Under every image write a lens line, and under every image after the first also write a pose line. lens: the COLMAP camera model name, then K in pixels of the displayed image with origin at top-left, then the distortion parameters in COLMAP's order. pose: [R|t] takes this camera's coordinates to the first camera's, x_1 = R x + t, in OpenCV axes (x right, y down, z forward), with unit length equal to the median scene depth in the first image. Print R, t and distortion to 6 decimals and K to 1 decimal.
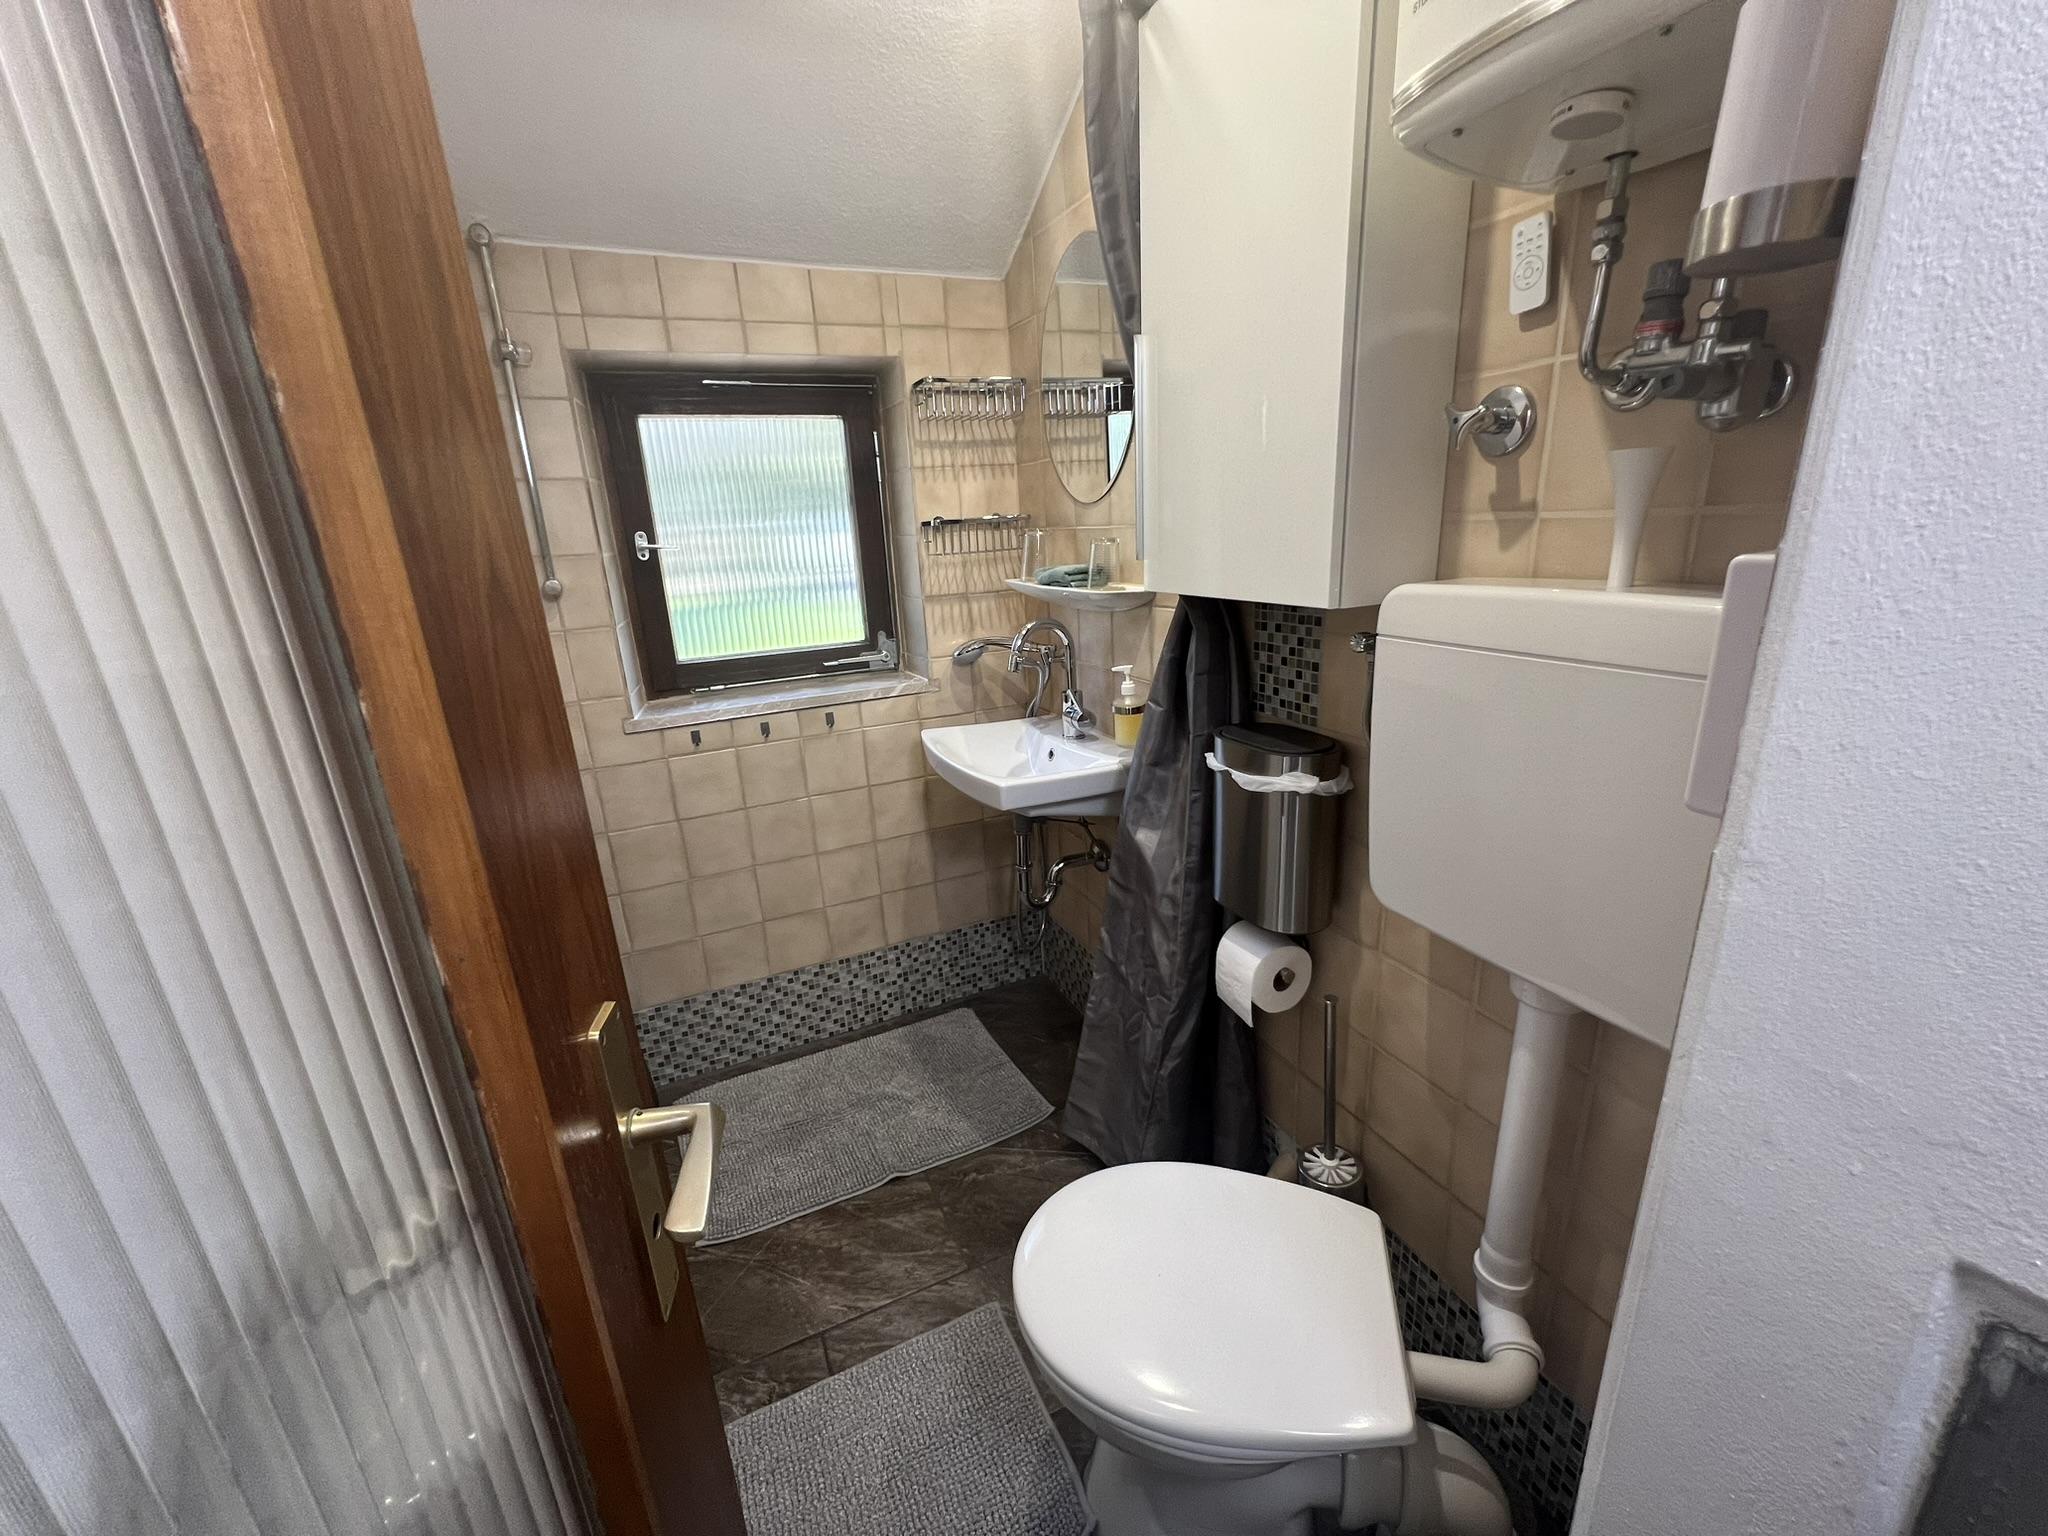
lens RADIAL K [[819.8, 0, 1024.0], [0, 819.8, 768.0], [0, 0, 1]] dist [-0.001525, -0.000225]
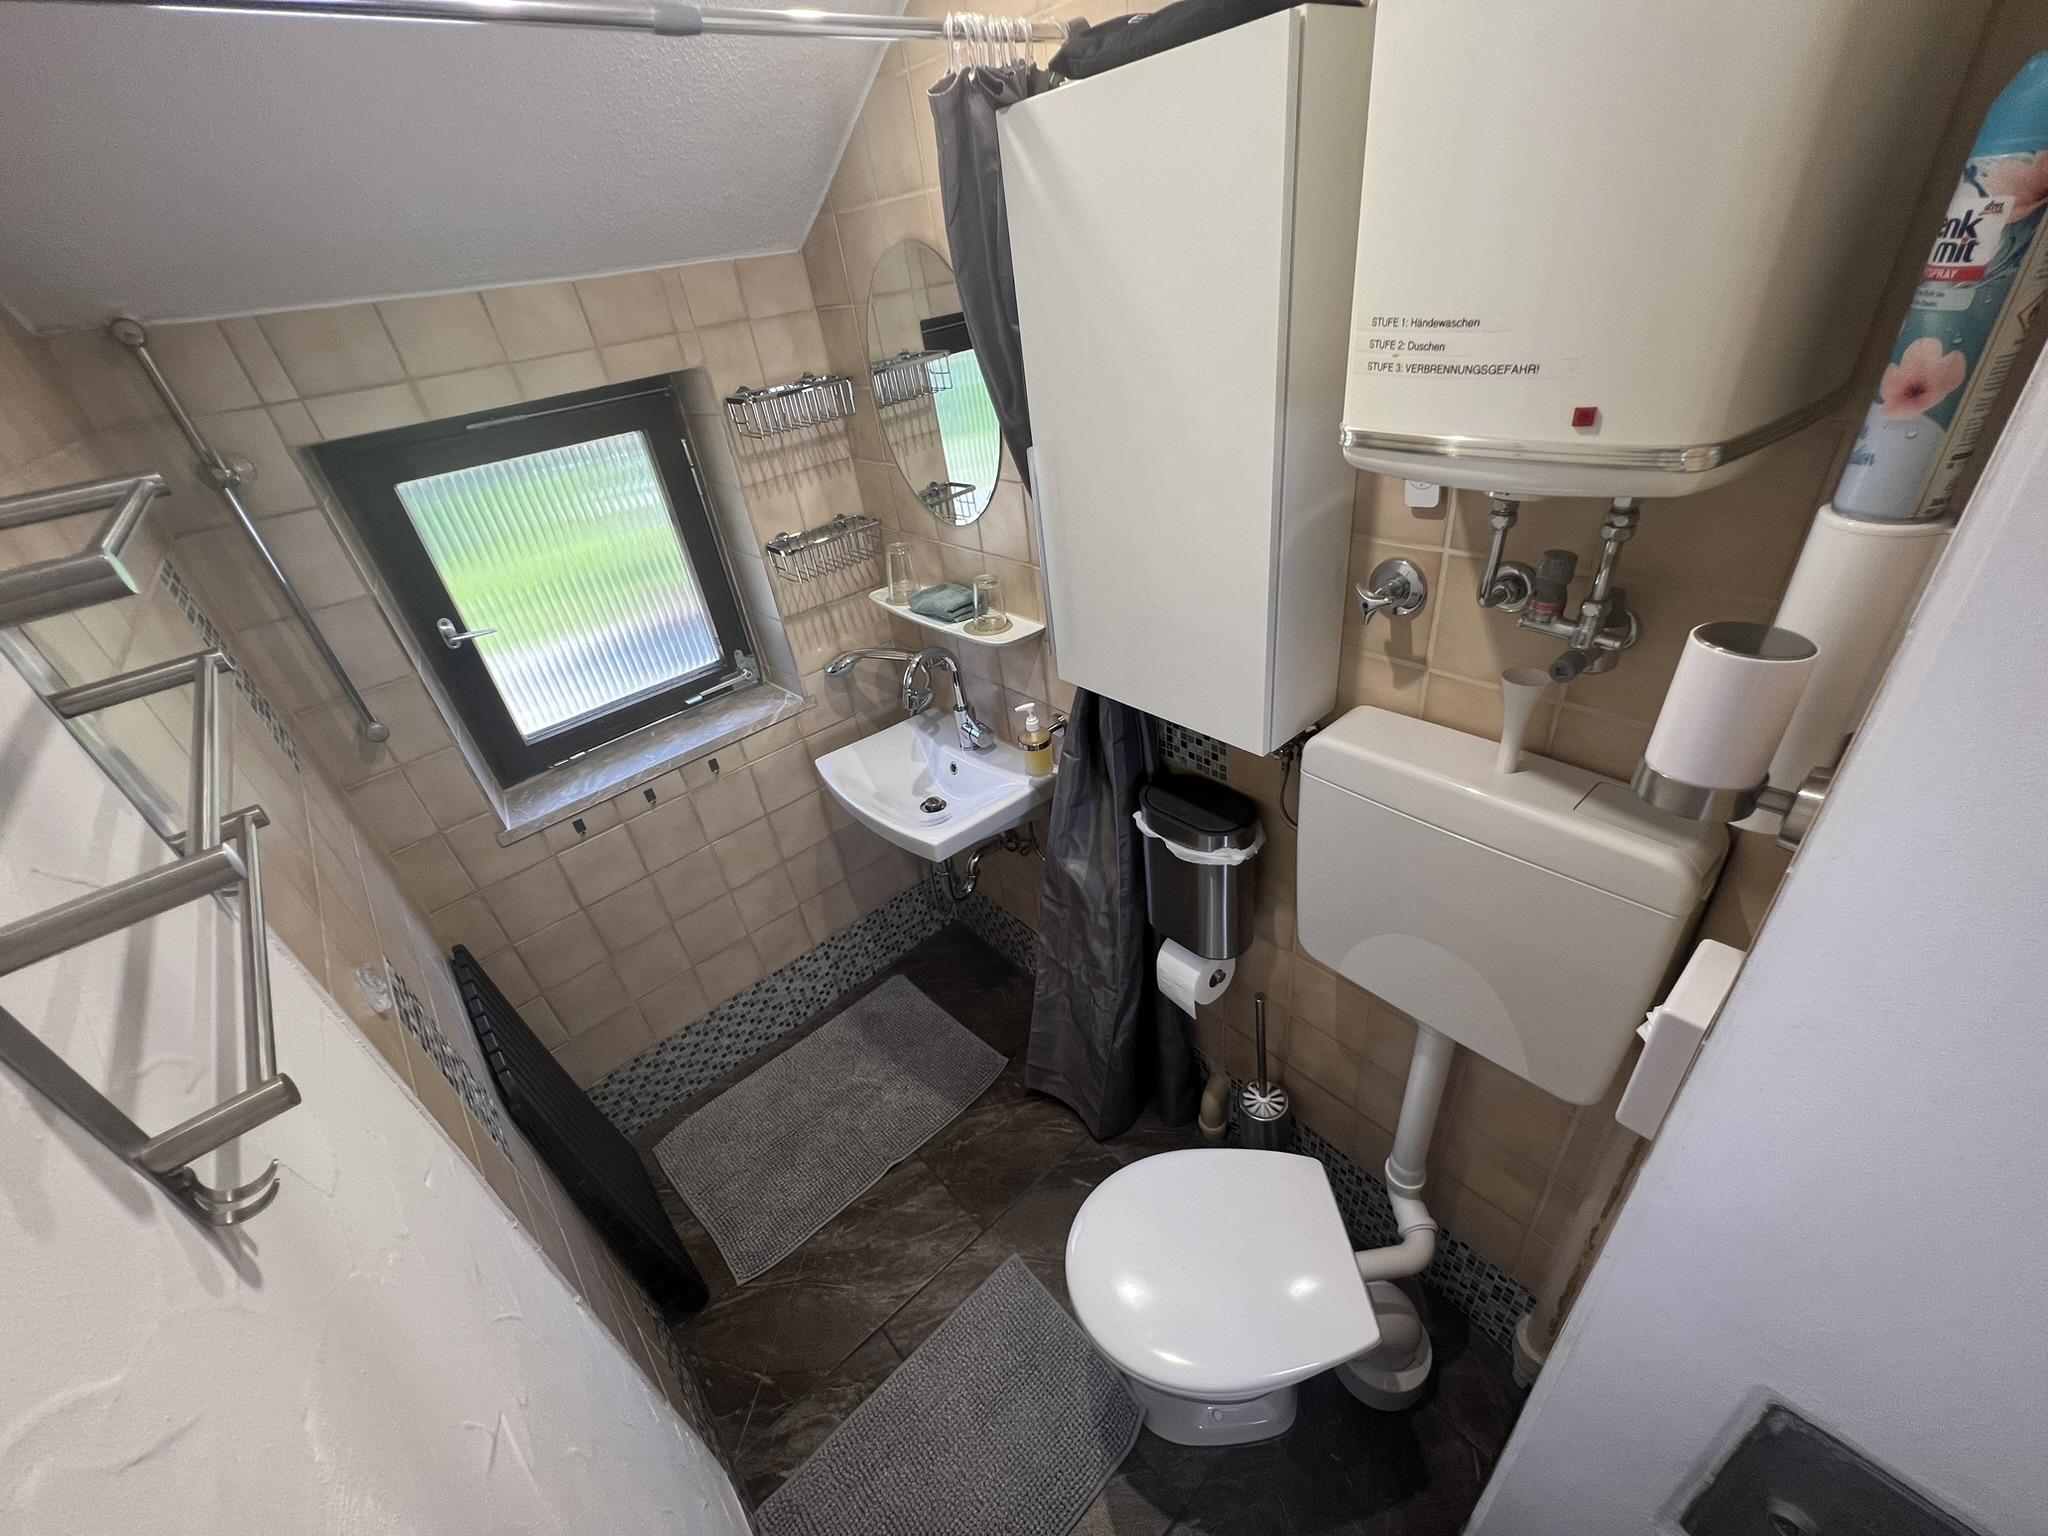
lens RADIAL K [[819.8, 0, 1024.0], [0, 819.8, 768.0], [0, 0, 1]] dist [-0.001525, -0.000225]
pose [[0.956351, -0.208245, 0.205003, -0.090257], [0.152222, 0.953857, 0.258817, -0.260536], [-0.249441, -0.216314, 0.943921, 0.002415]]
